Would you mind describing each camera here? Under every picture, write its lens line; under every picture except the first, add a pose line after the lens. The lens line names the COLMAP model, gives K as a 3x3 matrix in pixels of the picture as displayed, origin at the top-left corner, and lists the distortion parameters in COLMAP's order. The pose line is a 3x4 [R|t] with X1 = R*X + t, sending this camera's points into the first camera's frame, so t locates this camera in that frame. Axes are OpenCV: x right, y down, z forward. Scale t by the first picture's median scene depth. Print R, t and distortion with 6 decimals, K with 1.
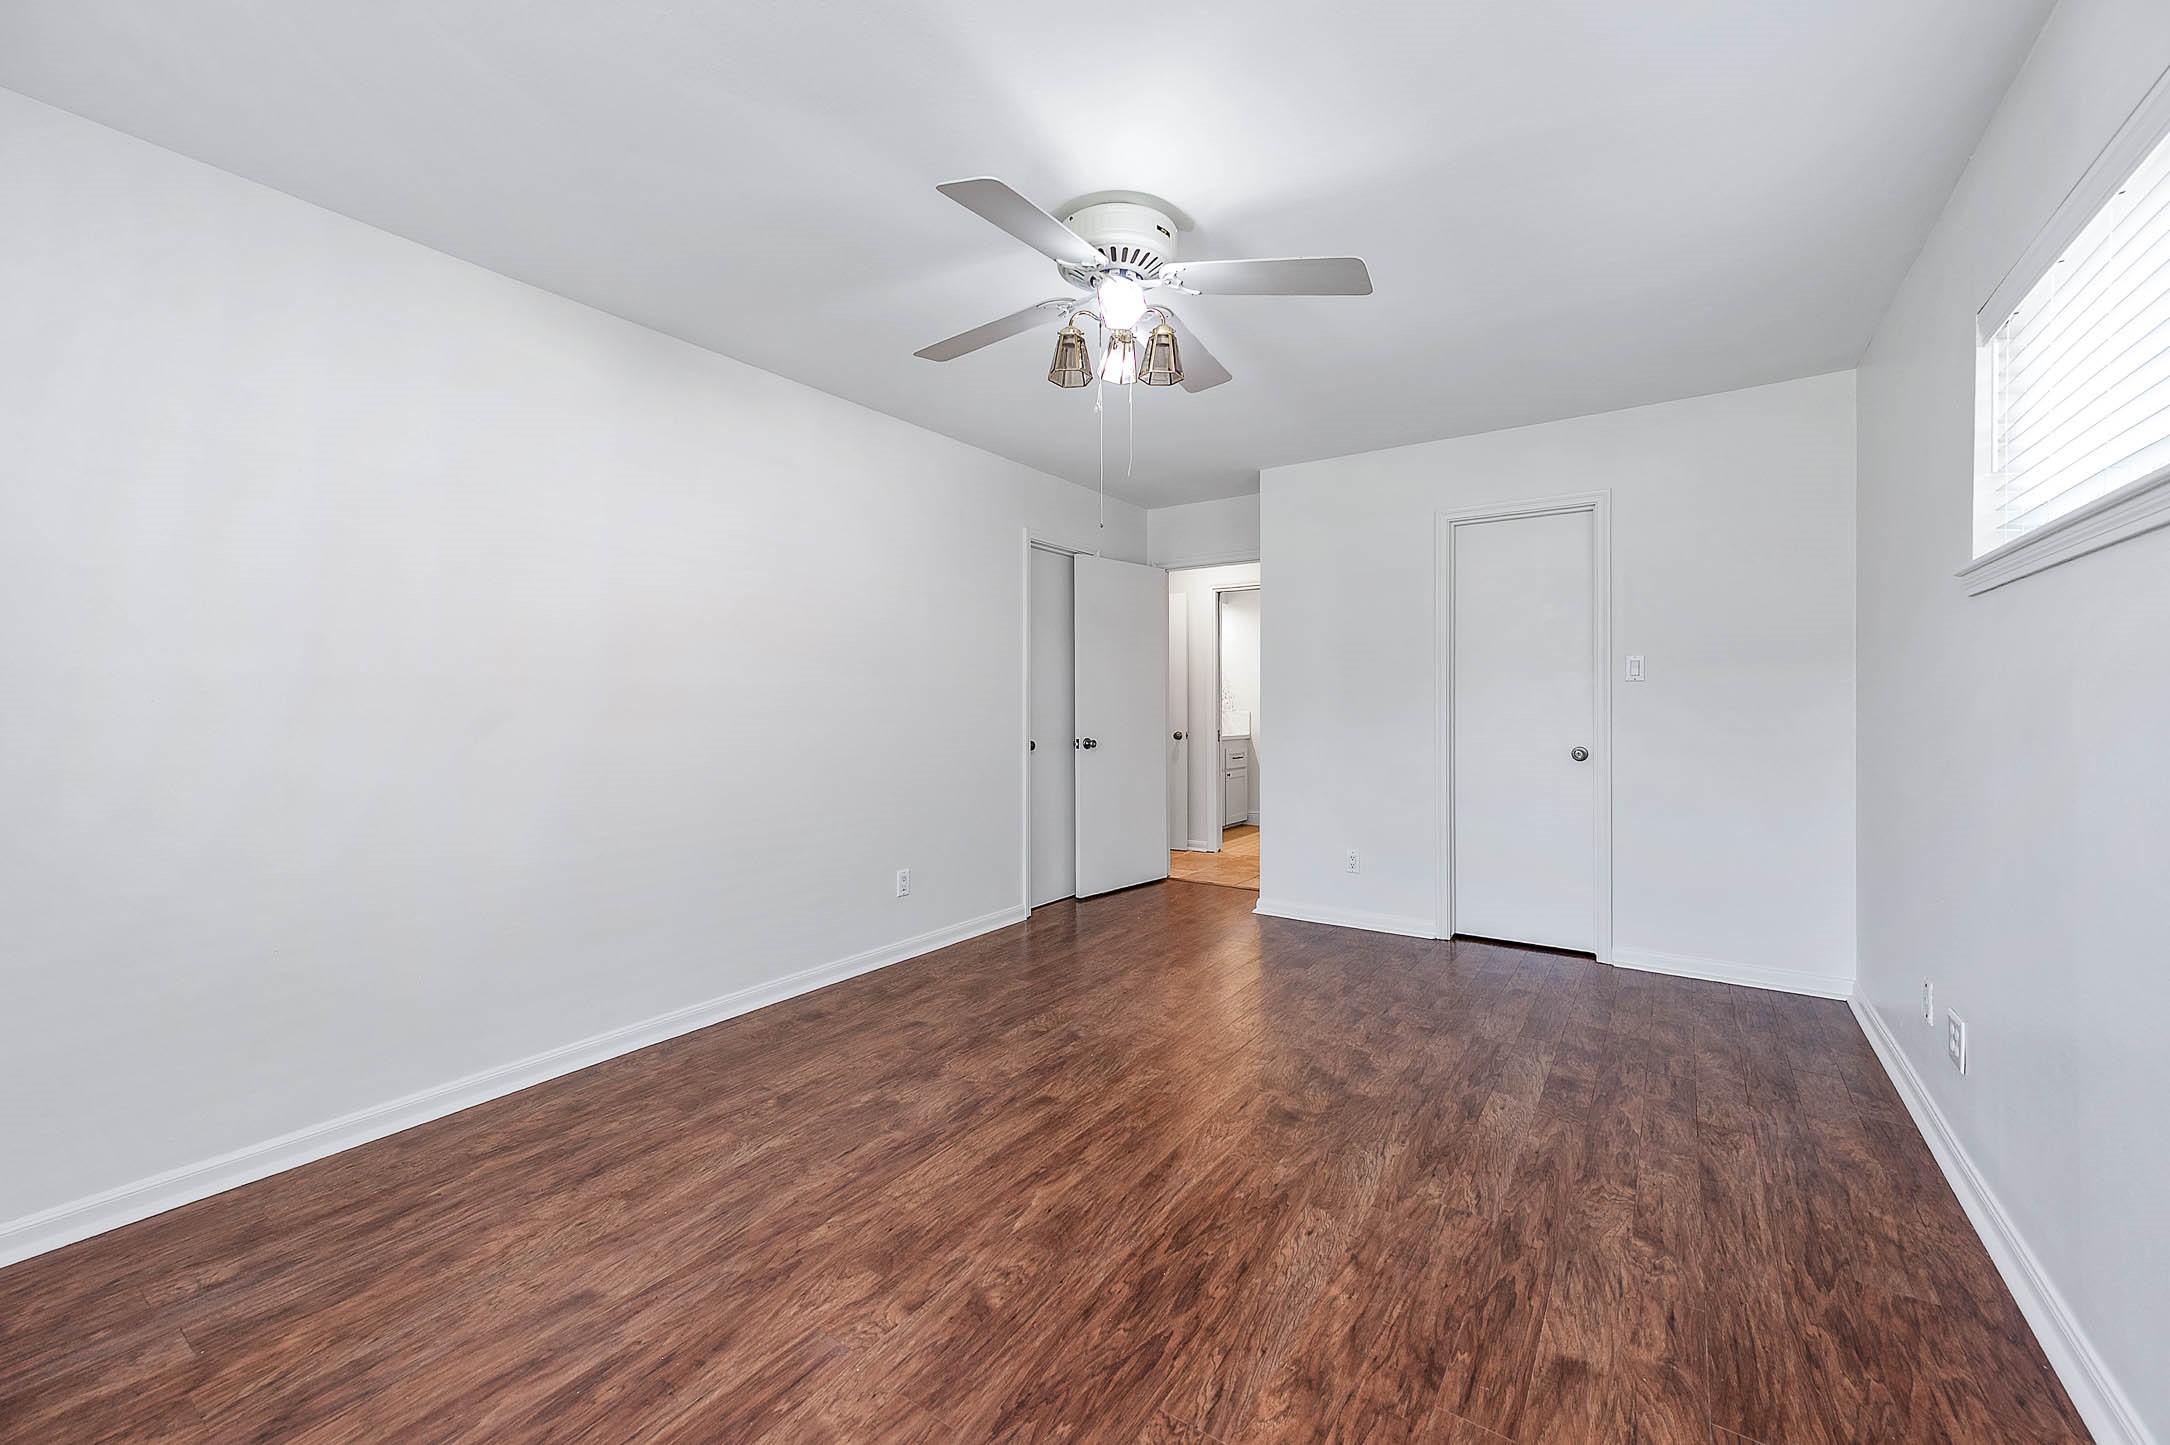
lens RADIAL K [[850.9, 0, 1087.8], [0, 850.9, 714.6], [0, 0, 1]] dist [0.008128, -0.000388]
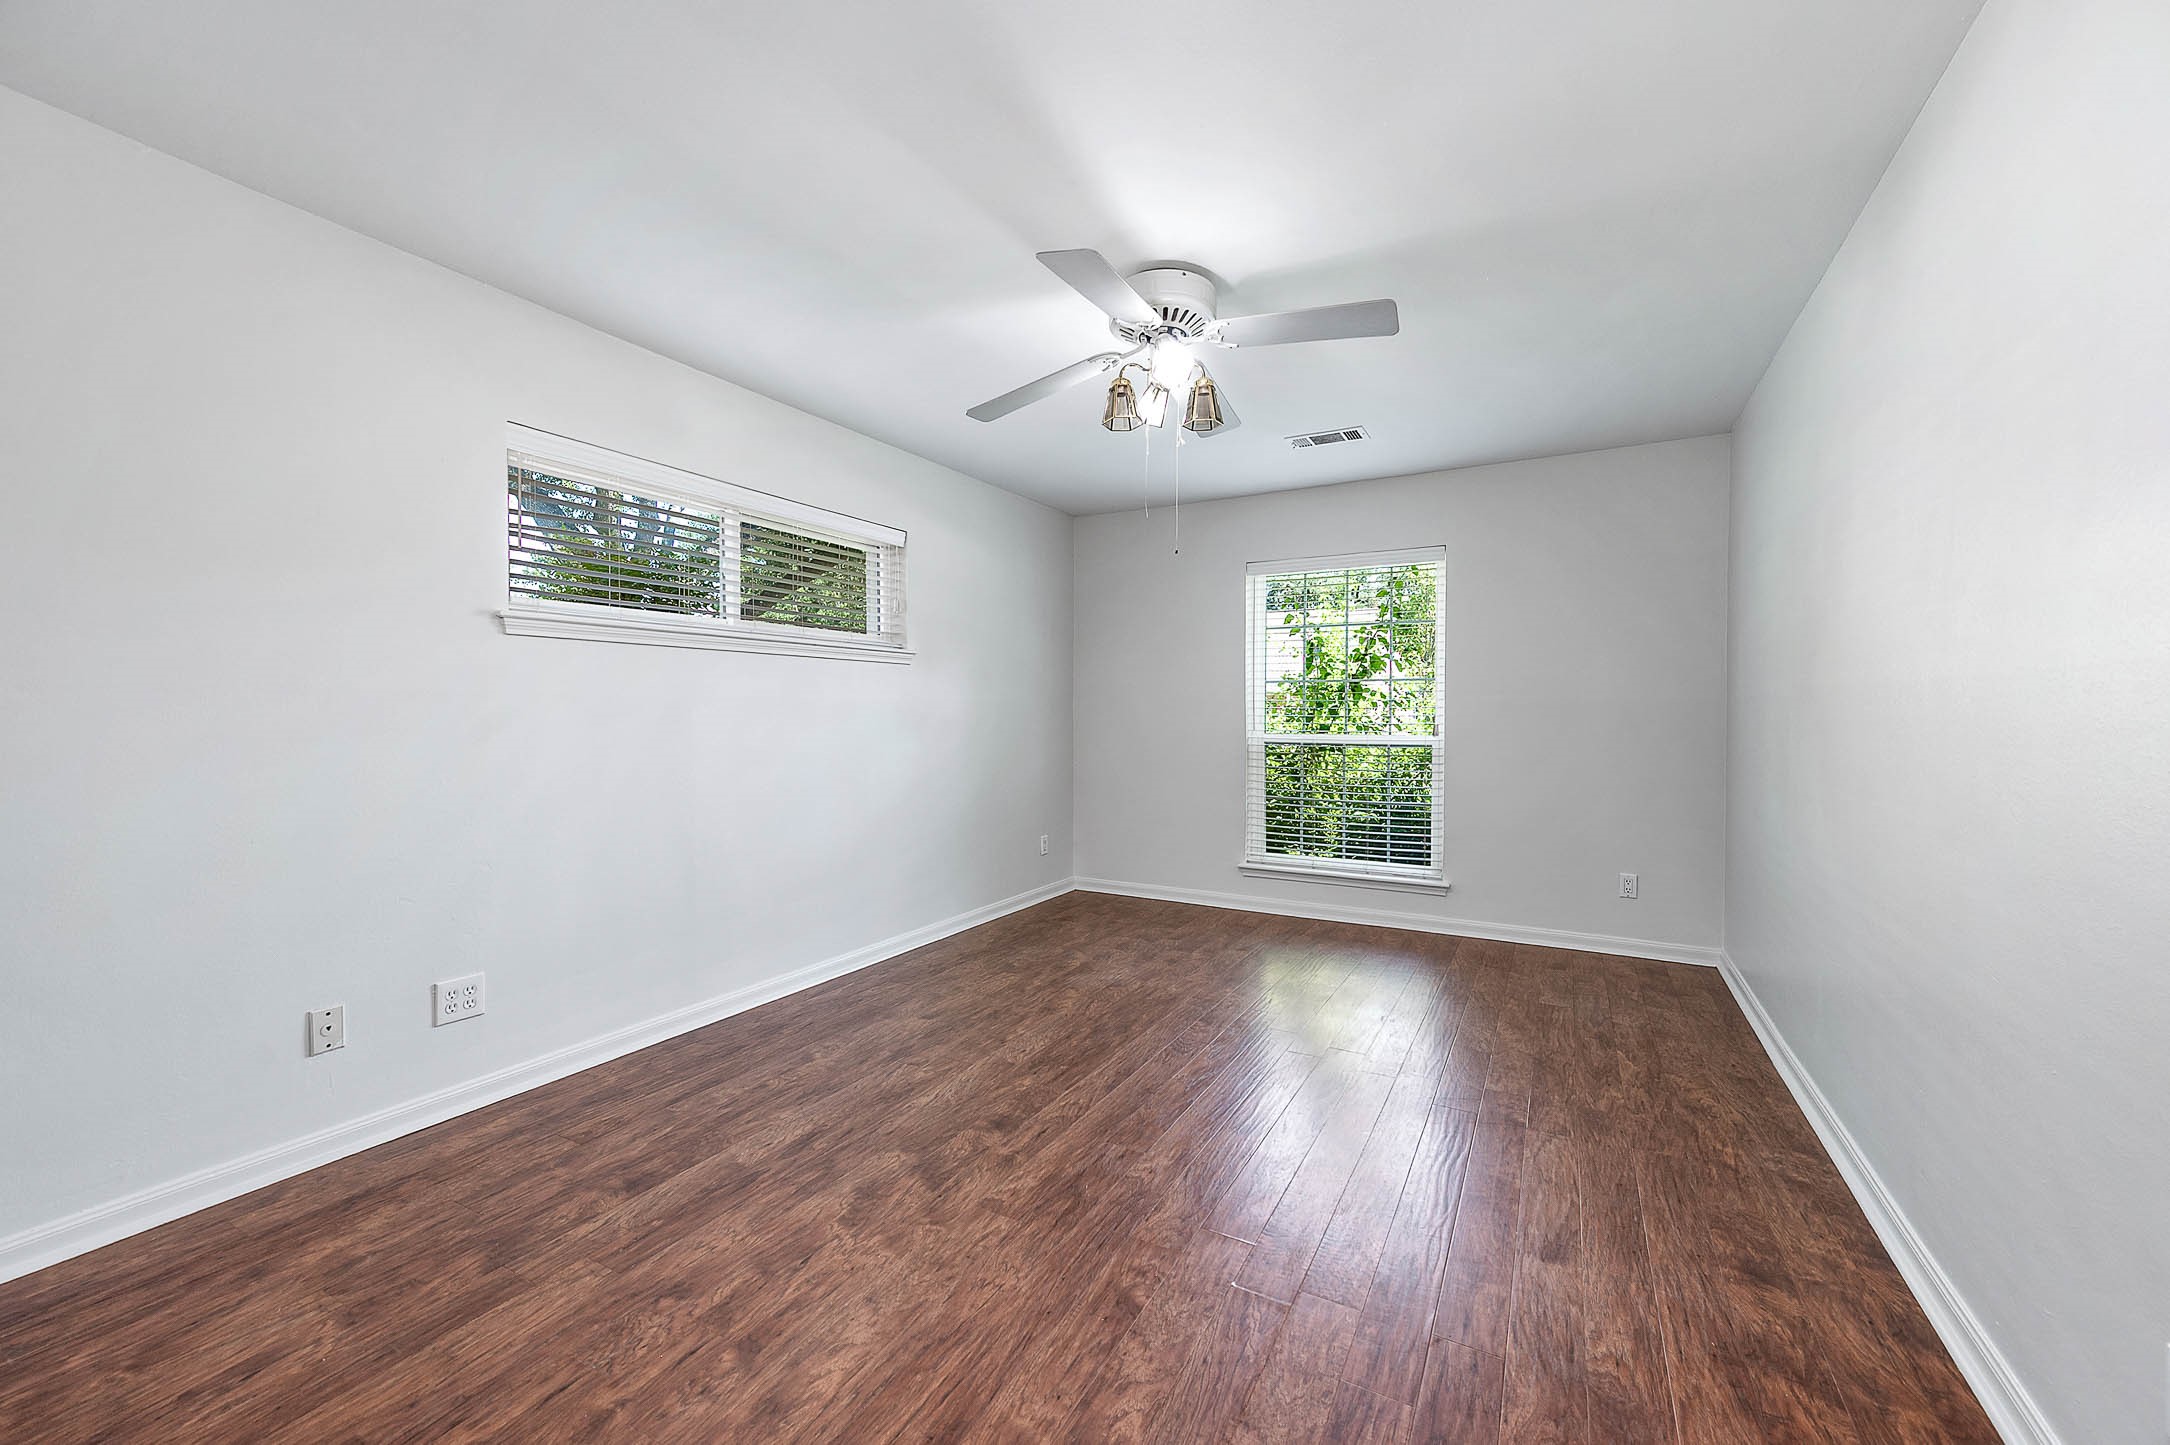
lens RADIAL K [[850.9, 0, 1084.8], [0, 850.9, 715.1], [0, 0, 1]] dist [0.008128, -0.000388]
pose [[-0.995747, 0.003710, -0.092051, 0.234045], [0.002473, 0.999905, 0.013554, -0.028440], [0.092092, 0.013269, -0.995662, 2.074918]]
